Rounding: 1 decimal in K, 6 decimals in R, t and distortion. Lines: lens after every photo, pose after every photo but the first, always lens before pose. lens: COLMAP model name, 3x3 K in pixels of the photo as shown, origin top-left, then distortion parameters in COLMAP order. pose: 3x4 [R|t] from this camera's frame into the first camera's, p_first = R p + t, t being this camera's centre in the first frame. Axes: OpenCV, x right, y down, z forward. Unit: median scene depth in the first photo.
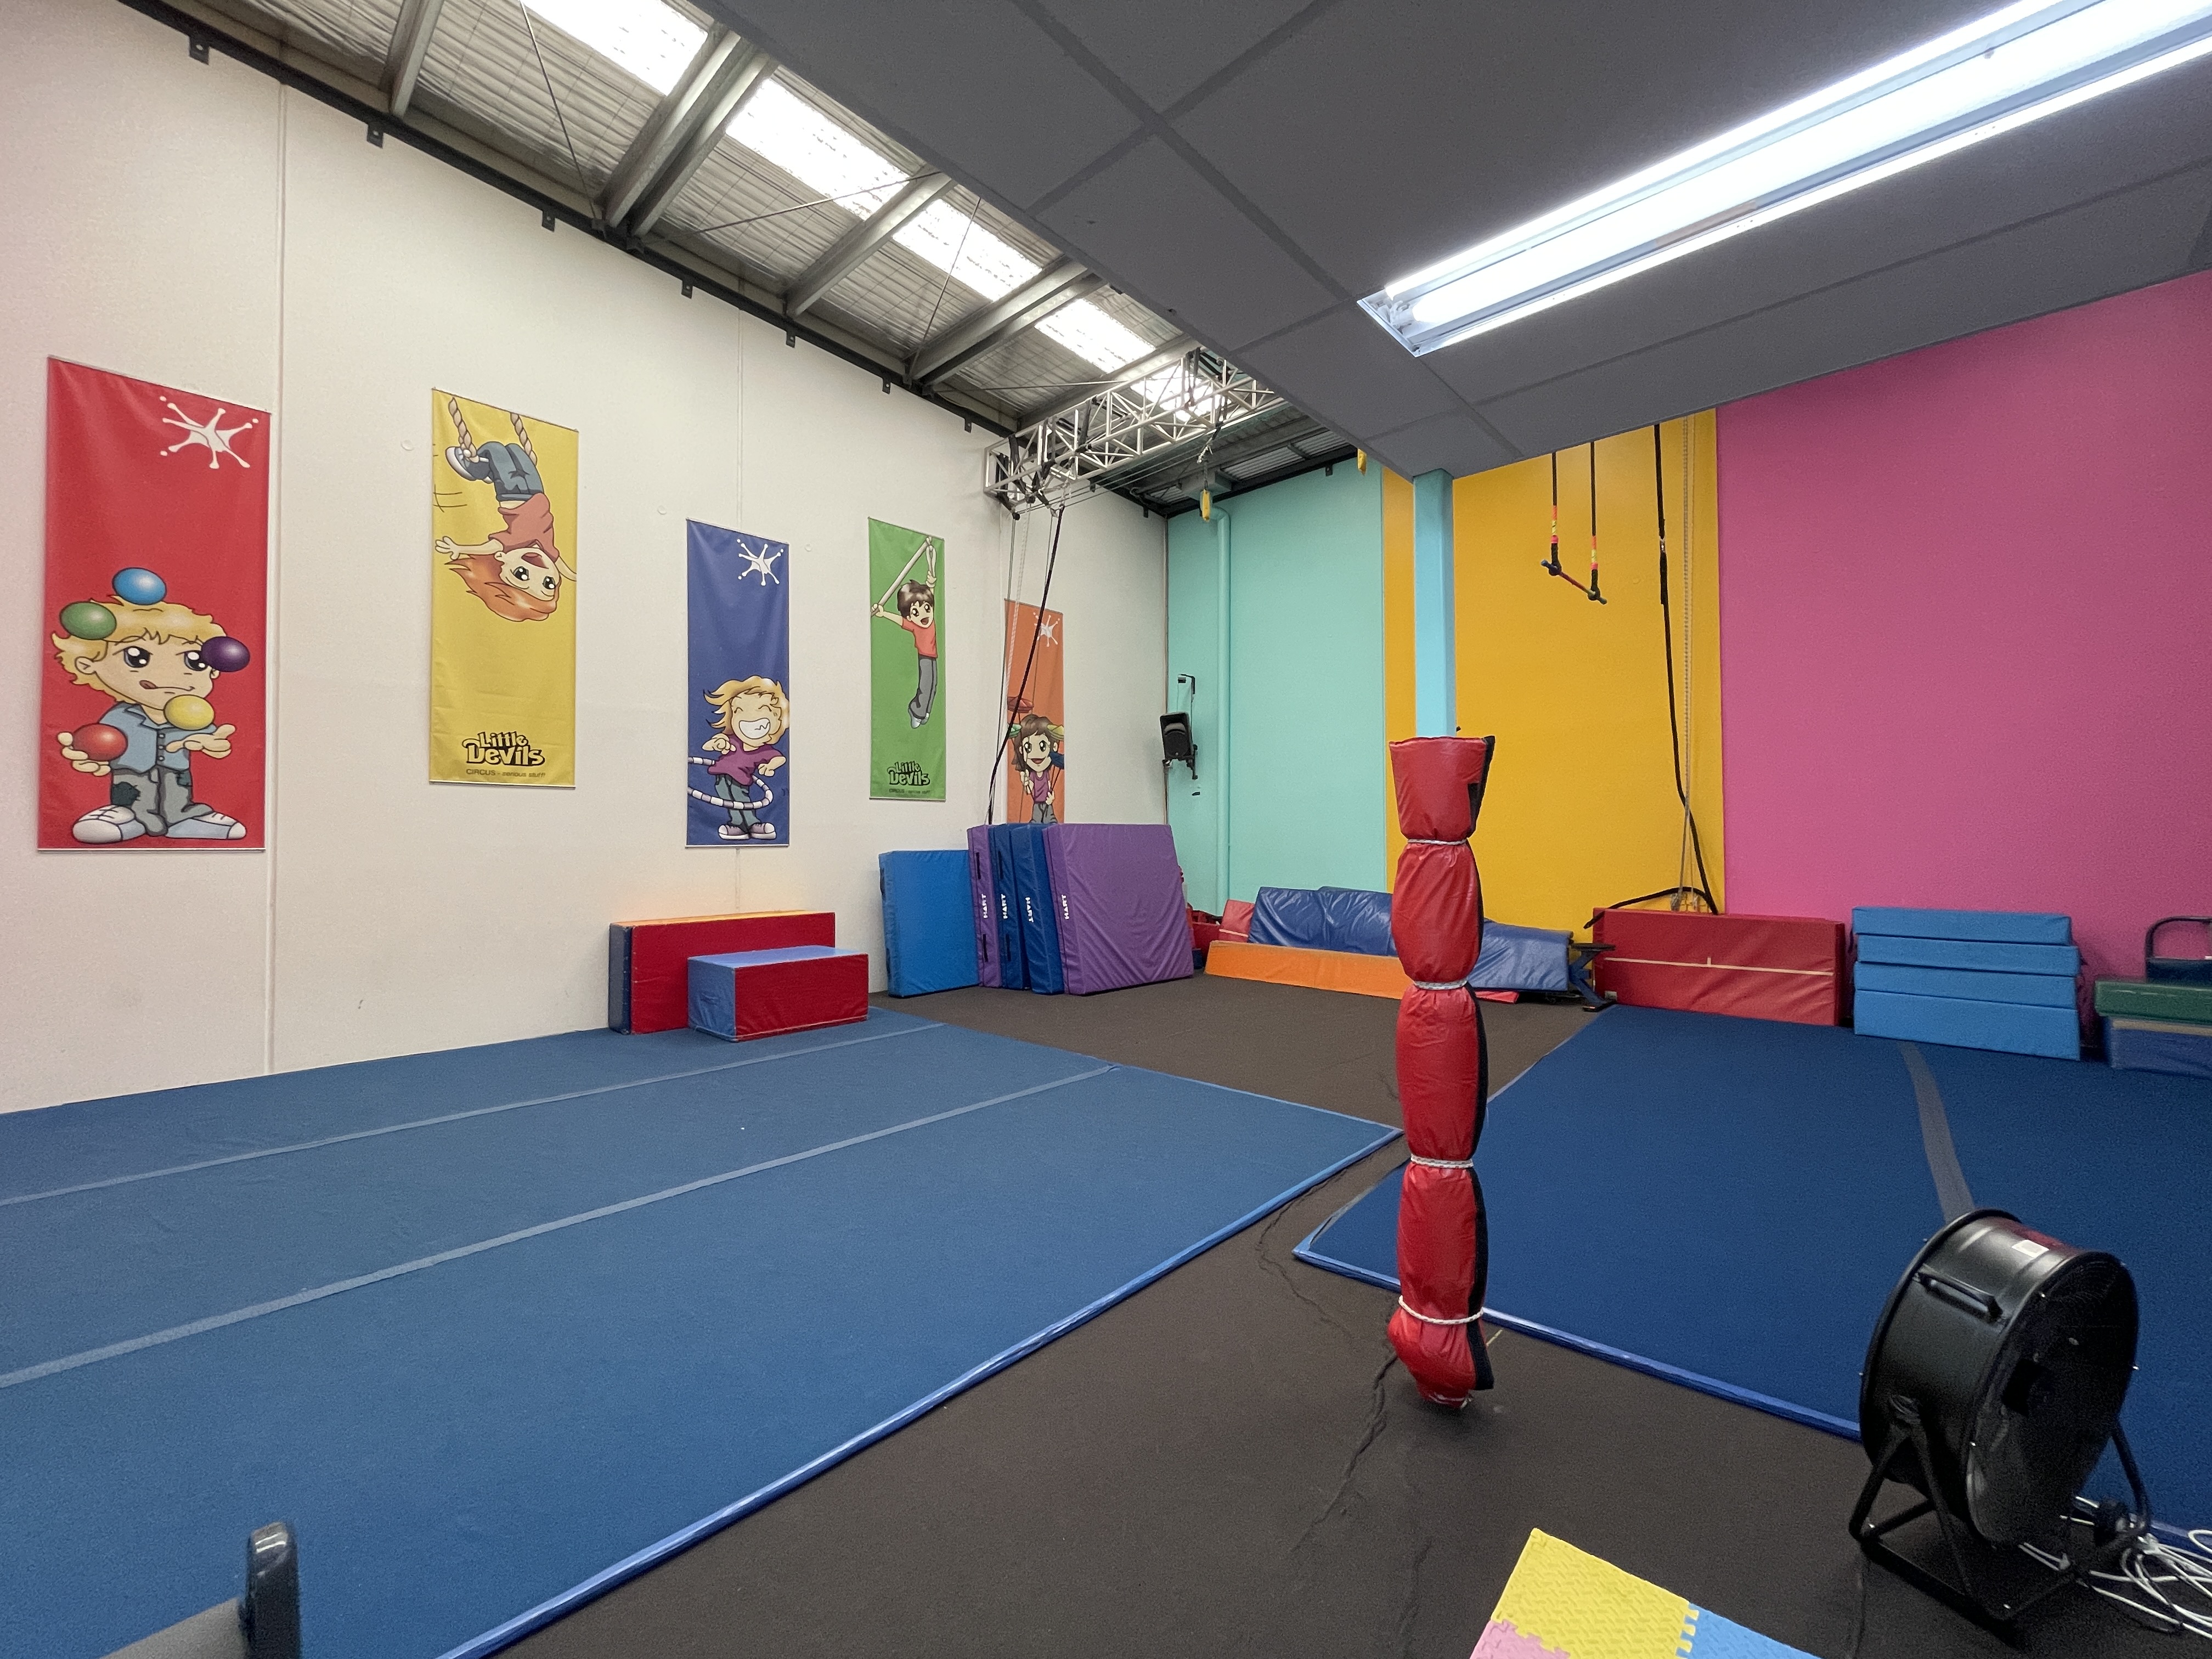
lens RADIAL K [[895.4, 0, 1096.1], [0, 895.4, 824.5], [0, 0, 1]] dist [0.001011, -0.000111]
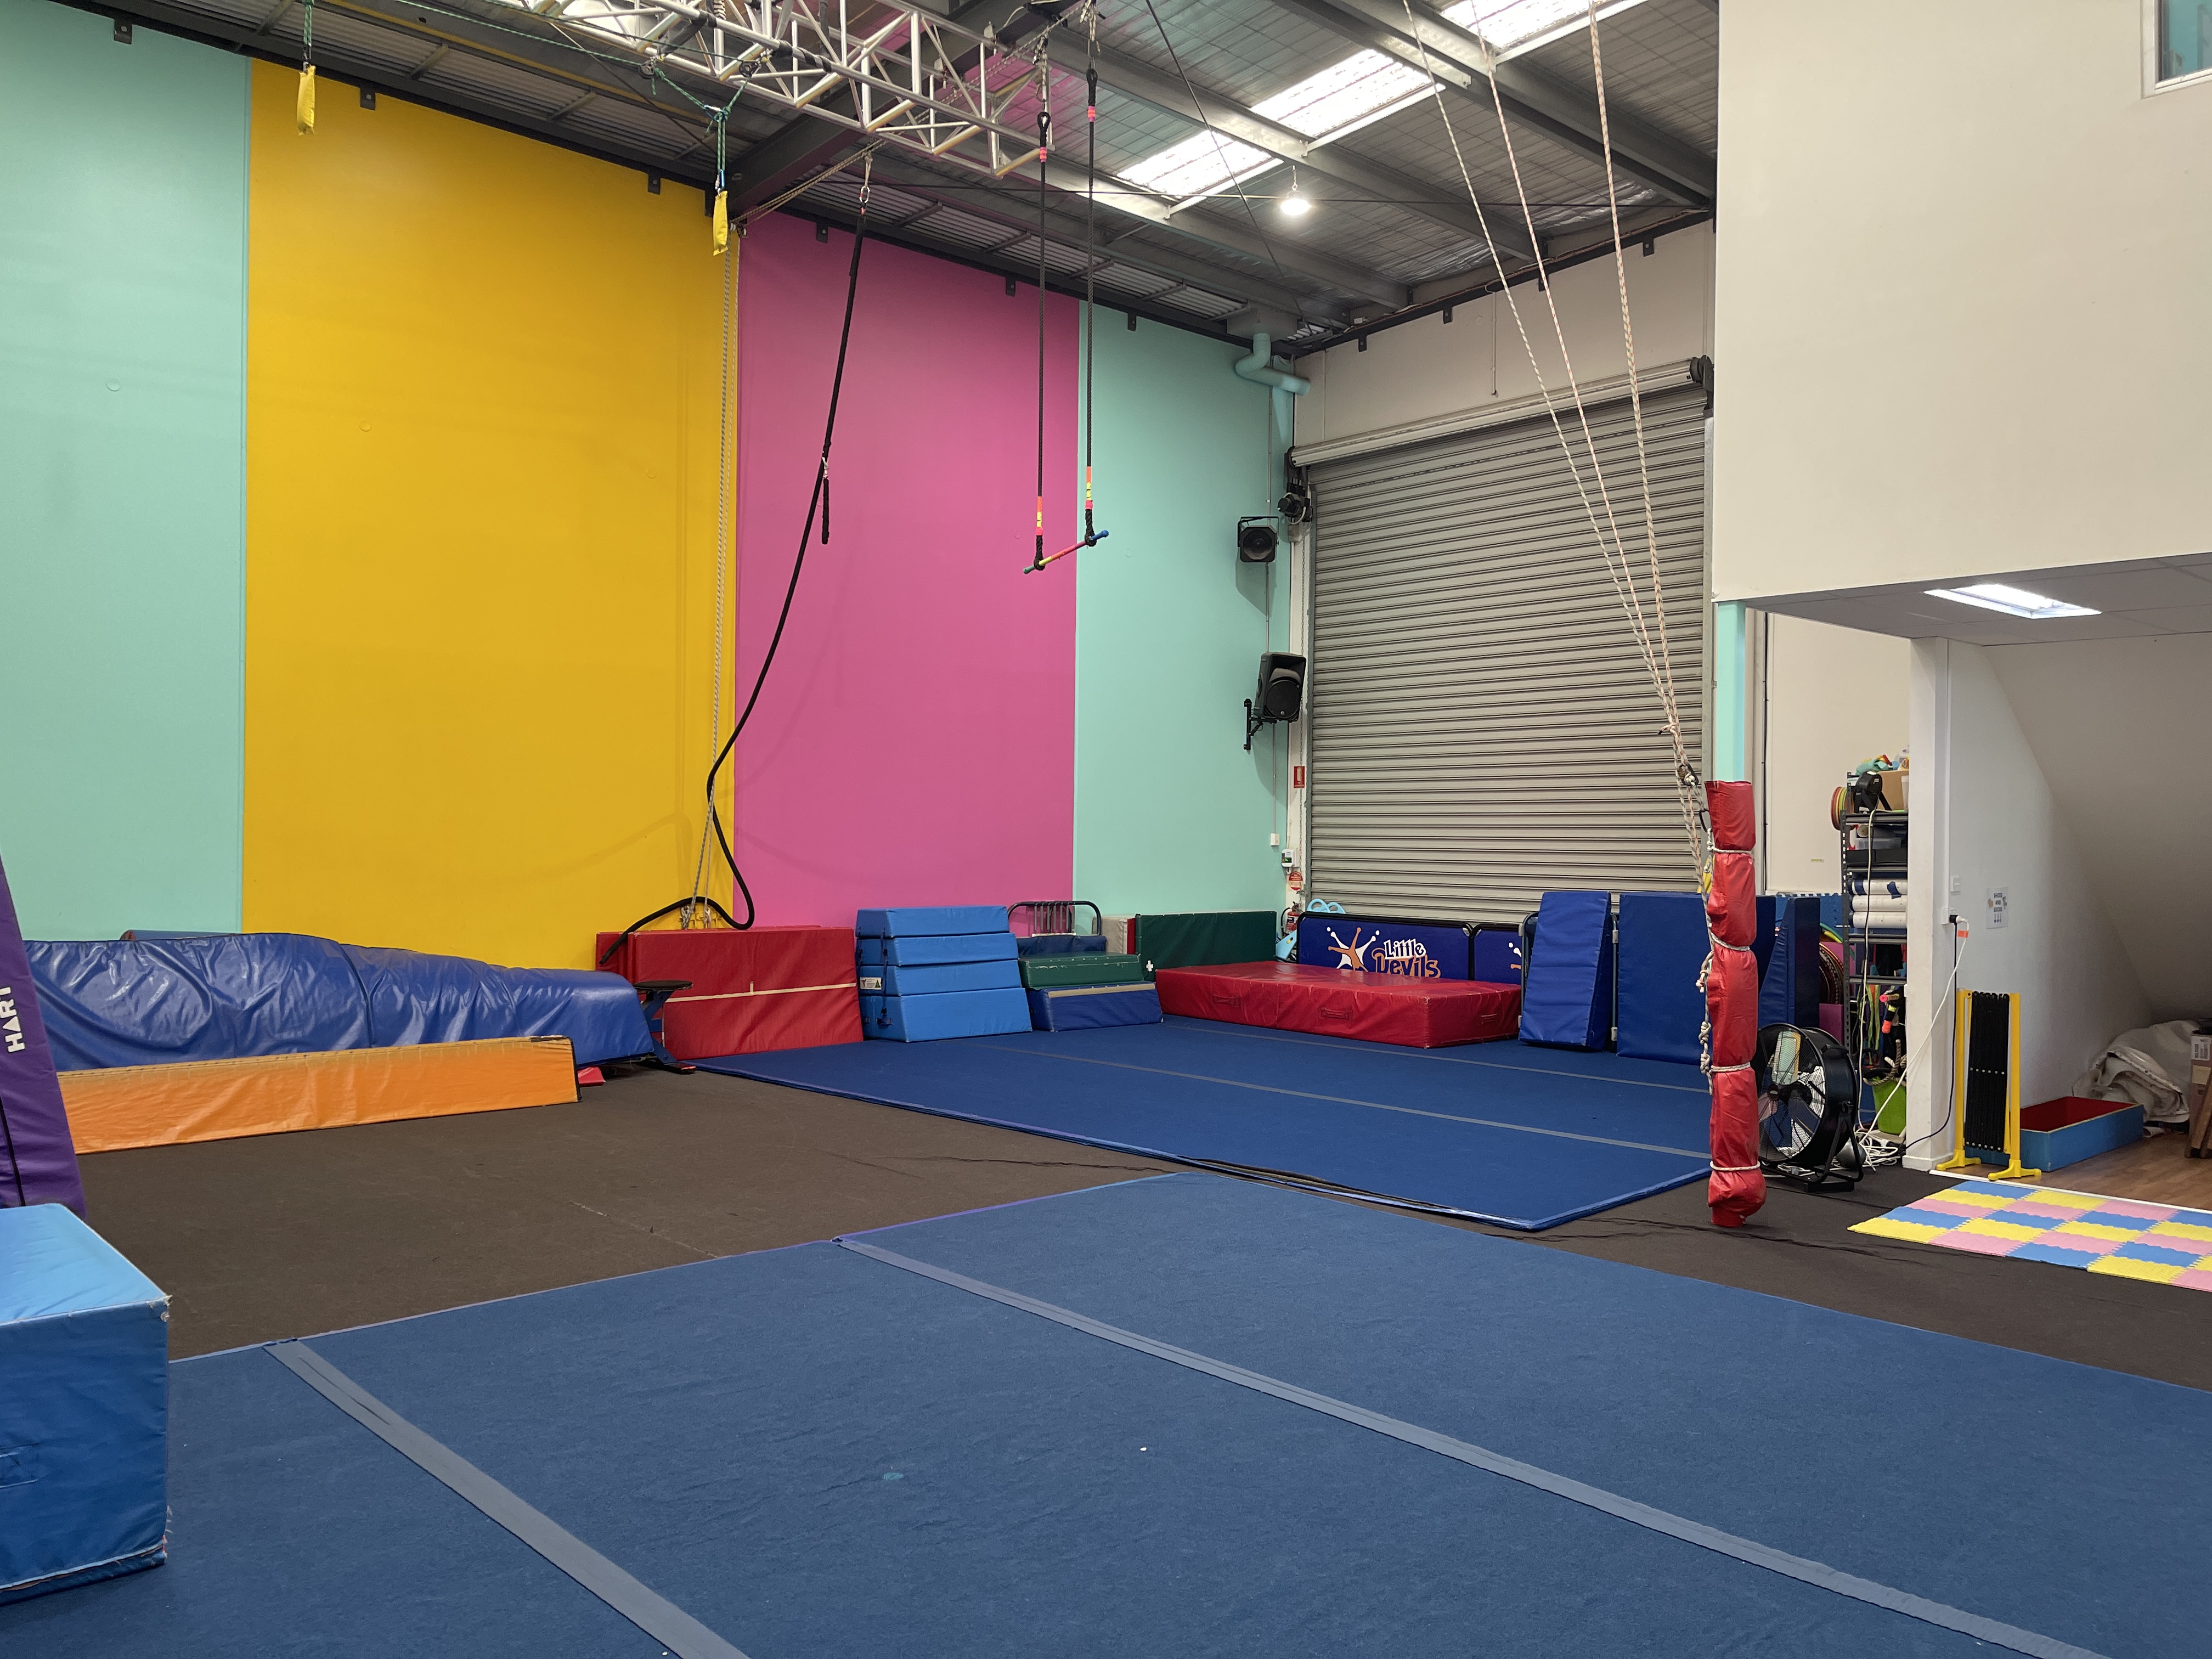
lens RADIAL K [[1669.9, 0, 1106.0], [0, 1669.9, 829.5], [0, 0, 1]] dist [0.072739, -0.095603]
pose [[0.071747, 0.003902, 0.997415, -0.662302], [-0.026968, 0.999634, -0.001970, 0.004986], [-0.997058, -0.026757, 0.071826, 0.491174]]
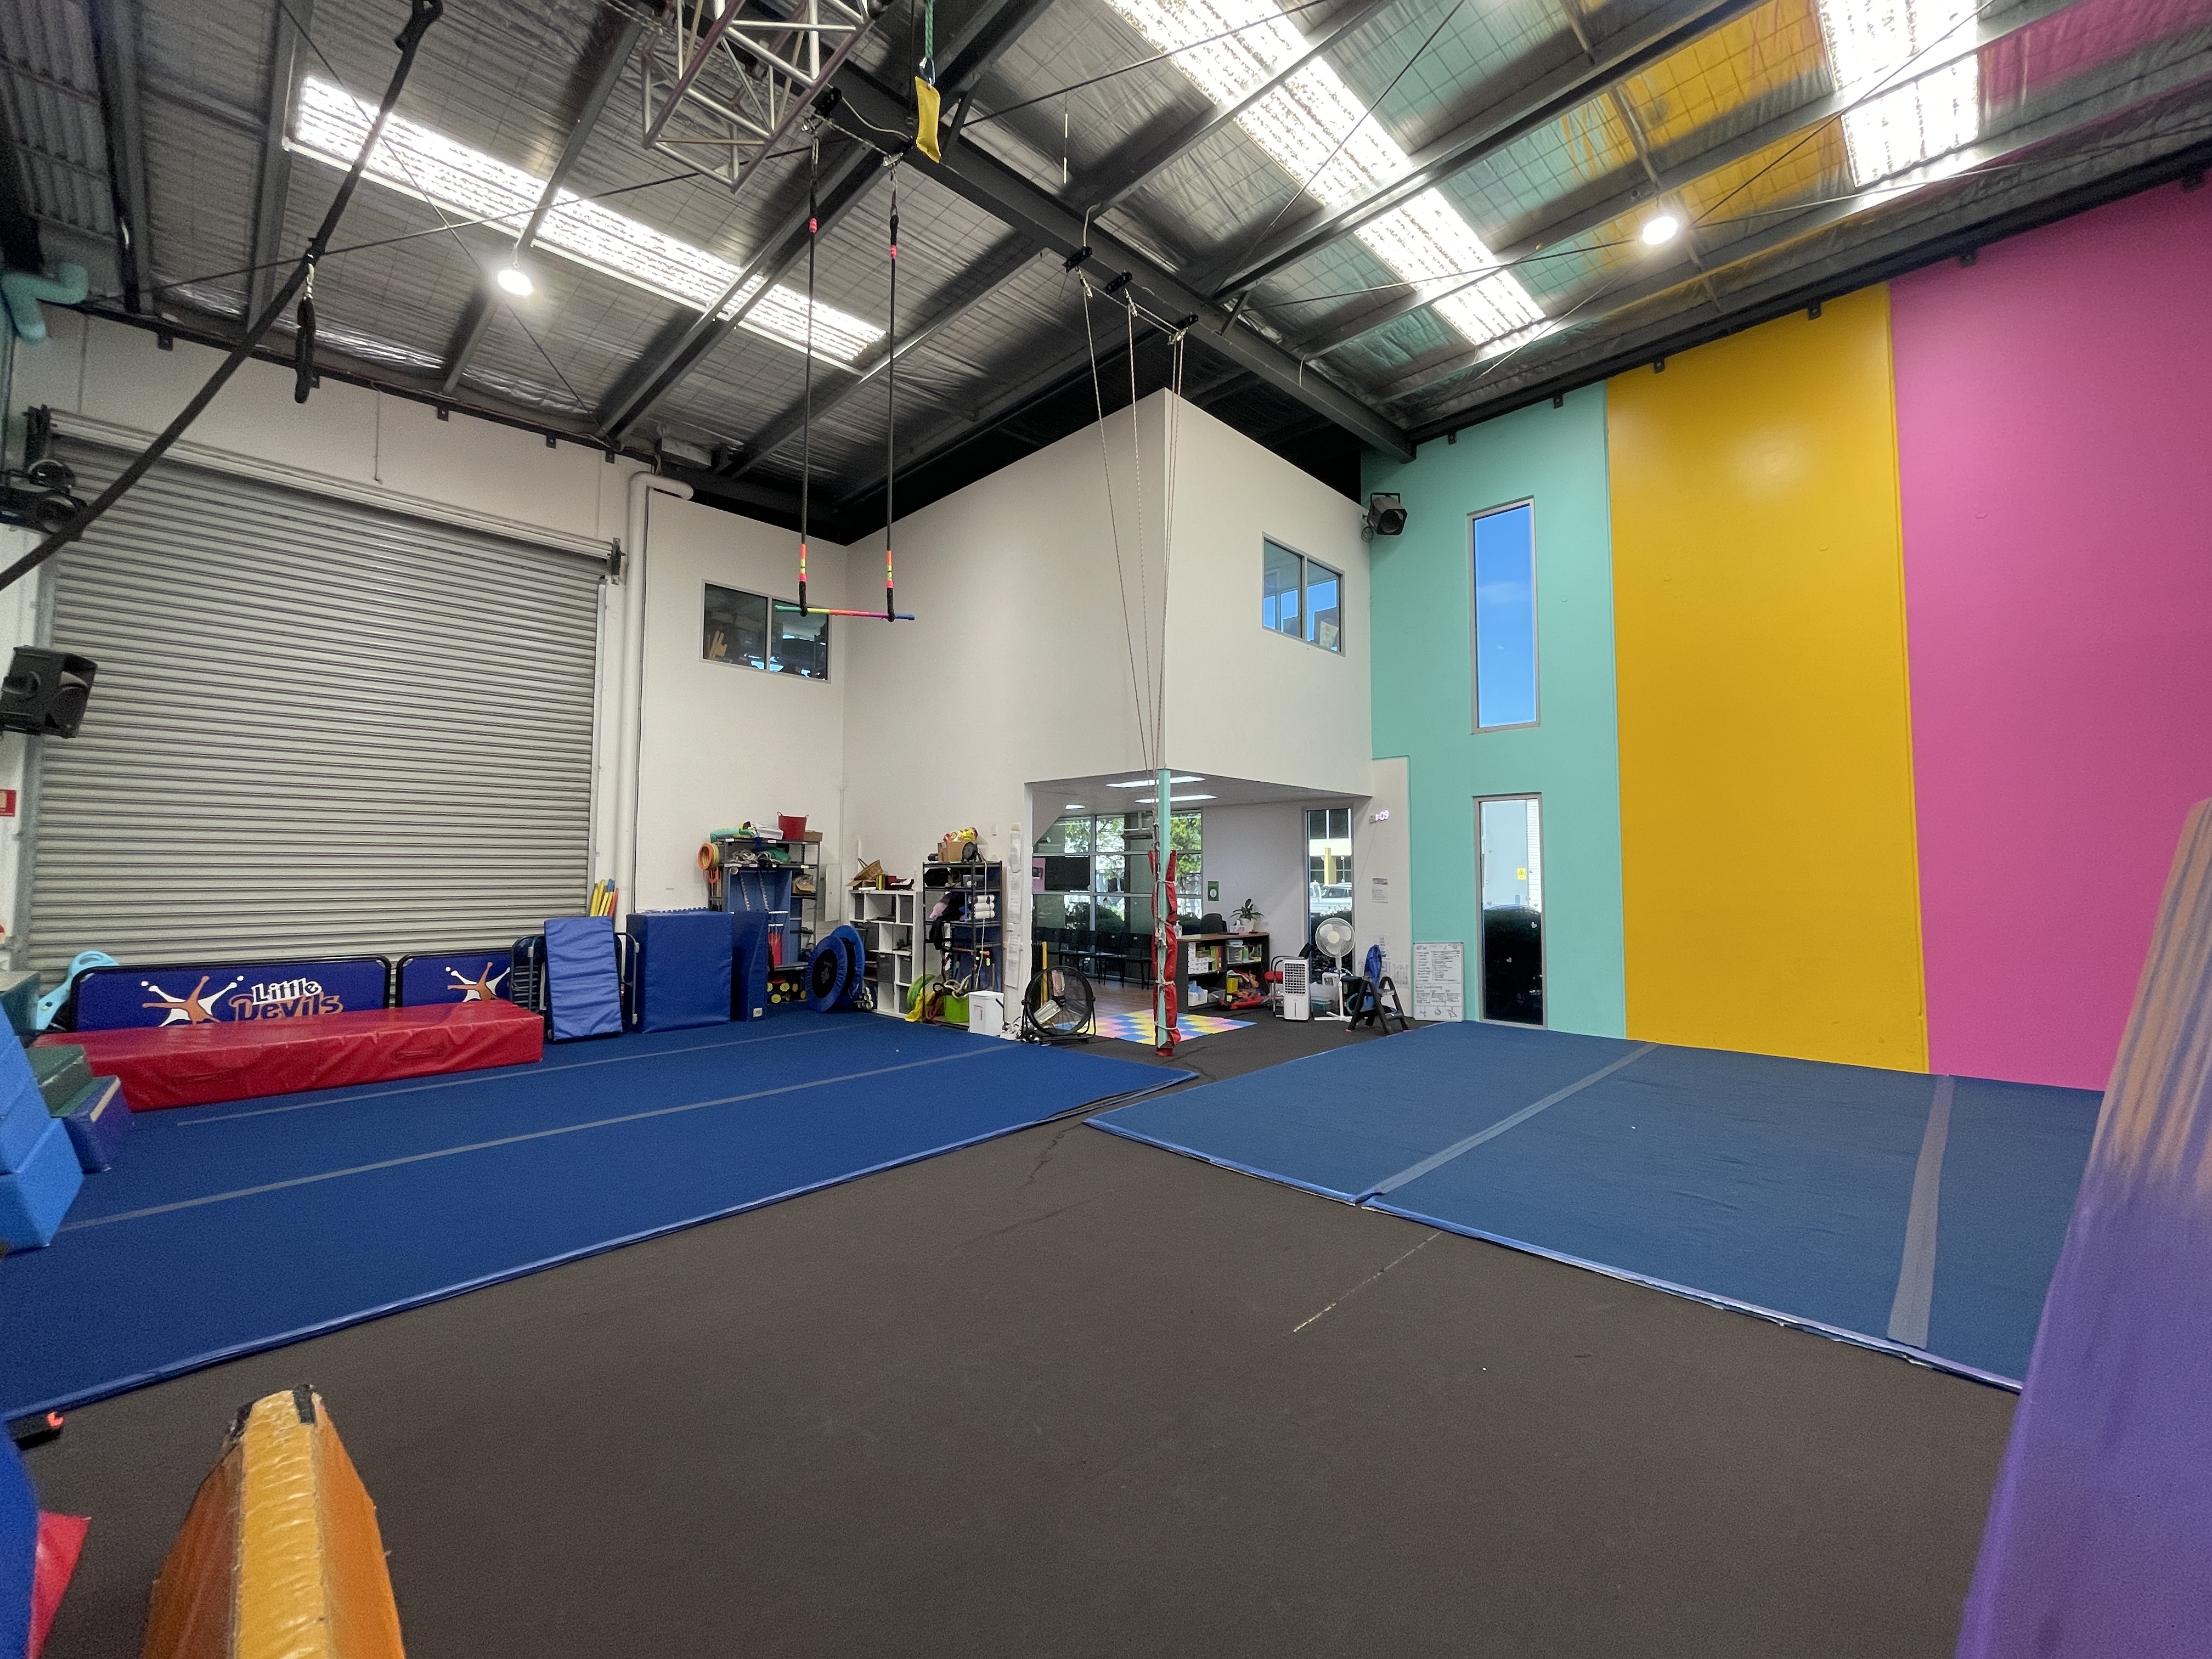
lens RADIAL K [[890.0, 0, 1099.7], [0, 890.0, 823.4], [0, 0, 1]] dist [-0.001158, -0.000763]
pose [[-0.999848, 0.001411, 0.017405, 0.149776], [0.000121, 0.997267, -0.073881, 0.013127], [-0.017462, -0.073868, -0.997115, 1.133447]]
